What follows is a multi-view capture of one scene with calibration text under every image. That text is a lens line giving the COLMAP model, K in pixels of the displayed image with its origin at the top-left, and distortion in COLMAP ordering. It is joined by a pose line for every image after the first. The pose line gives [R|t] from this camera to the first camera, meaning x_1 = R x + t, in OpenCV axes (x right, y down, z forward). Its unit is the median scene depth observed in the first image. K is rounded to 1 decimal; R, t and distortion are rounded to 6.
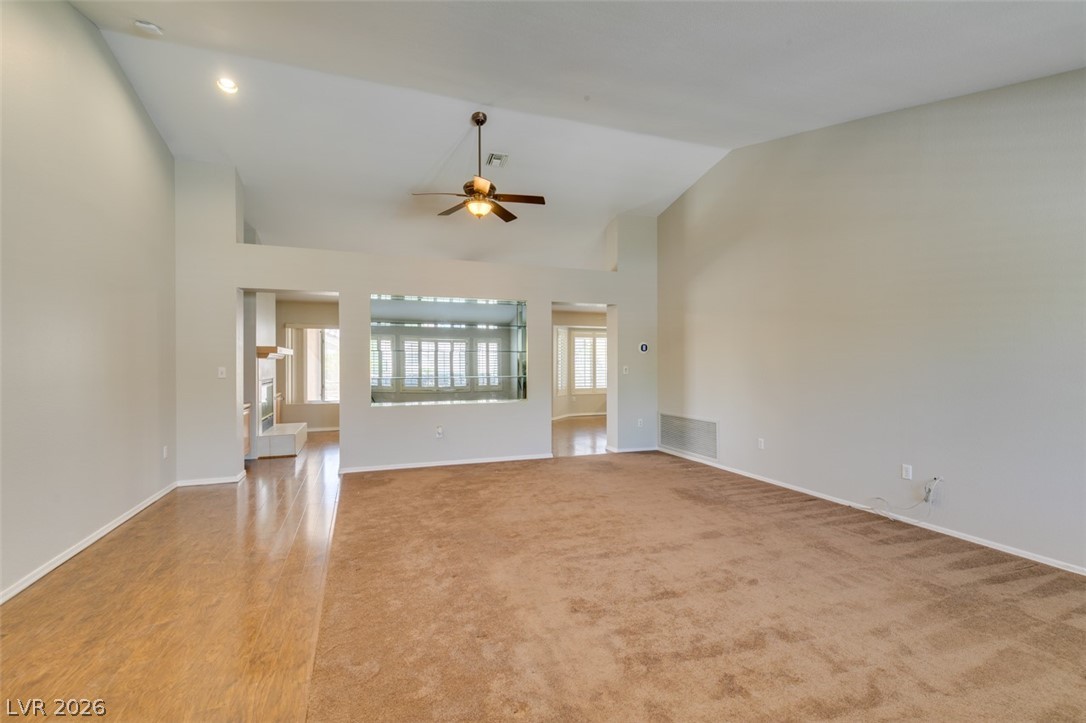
lens RADIAL K [[486.7, 0, 540.6], [0, 486.7, 368.6], [0, 0, 1]] dist [0.002959, 0.000473]
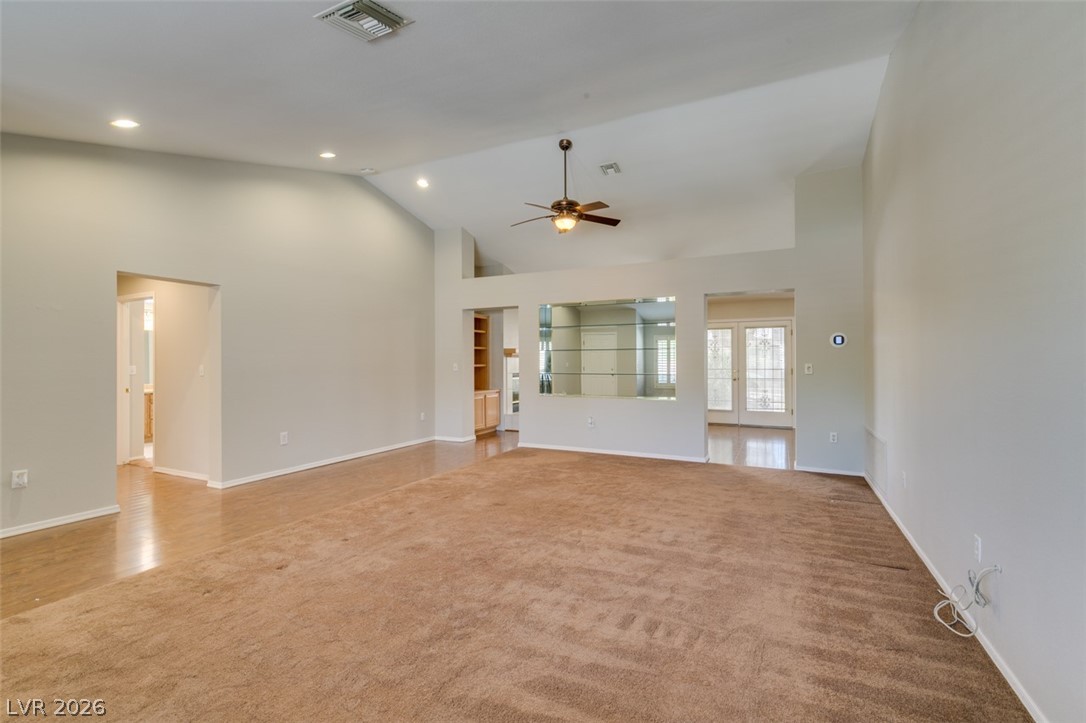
lens RADIAL K [[488.3, 0, 541.4], [0, 488.3, 363.6], [0, 0, 1]] dist [0.004579, -0.000587]
pose [[0.683503, 0.002707, -0.729943, 0.494427], [-0.006540, 0.999976, -0.002415, -0.000926], [0.729919, 0.006425, 0.683504, 0.137589]]
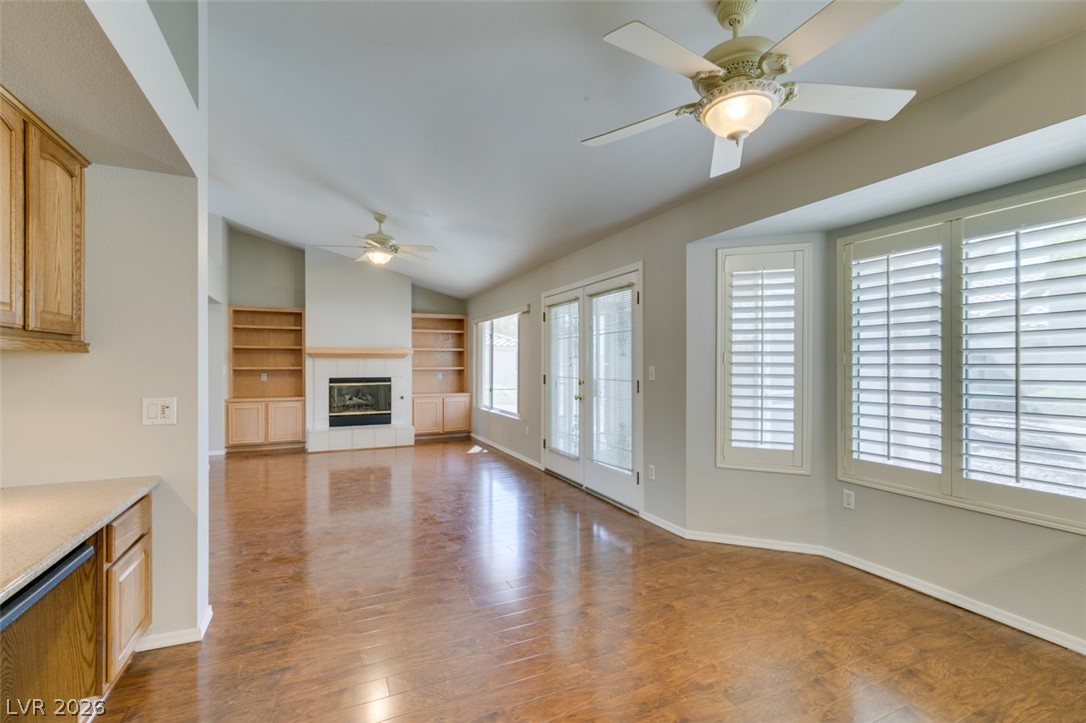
lens RADIAL K [[480.9, 0, 541.5], [0, 480.9, 363.0], [0, 0, 1]] dist [0.003582, -0.000972]
pose [[0.079528, 0.002792, -0.996829, 0.559145], [-0.008523, 0.999961, 0.002121, -0.016216], [0.996796, 0.008328, 0.079549, 1.447159]]
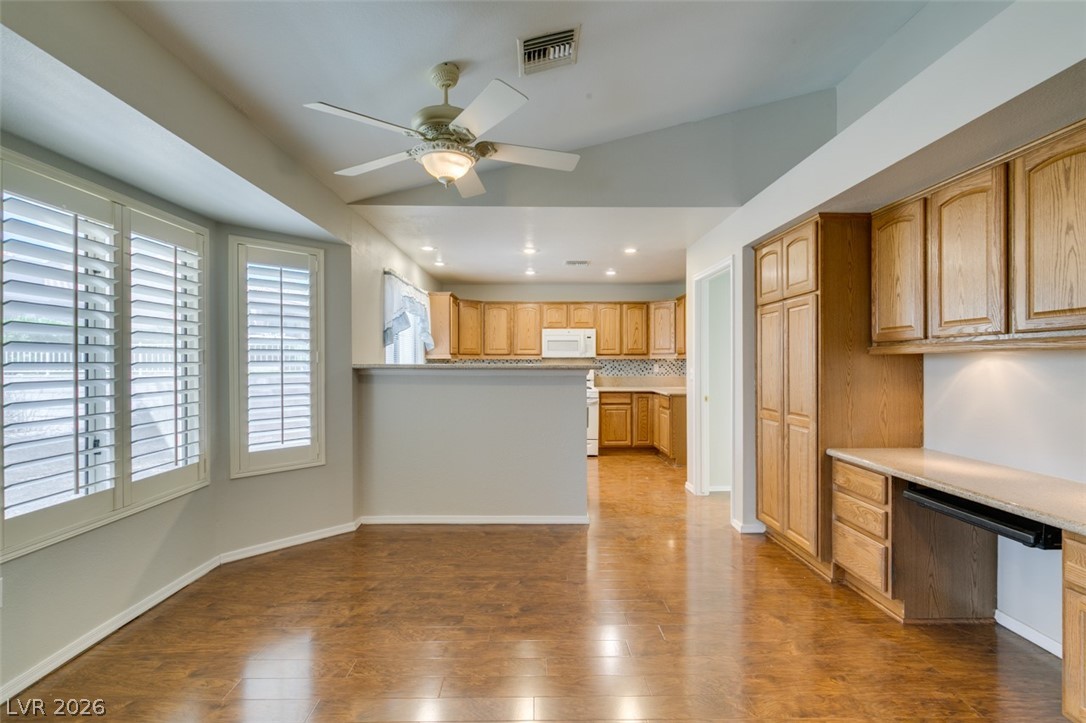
lens RADIAL K [[488.3, 0, 541.4], [0, 488.3, 363.6], [0, 0, 1]] dist [0.004579, -0.000587]
pose [[0.334946, 0.000232, 0.942237, -0.031388], [0.007894, 0.999964, -0.003052, -0.012893], [-0.942204, 0.008461, 0.334932, 1.398295]]
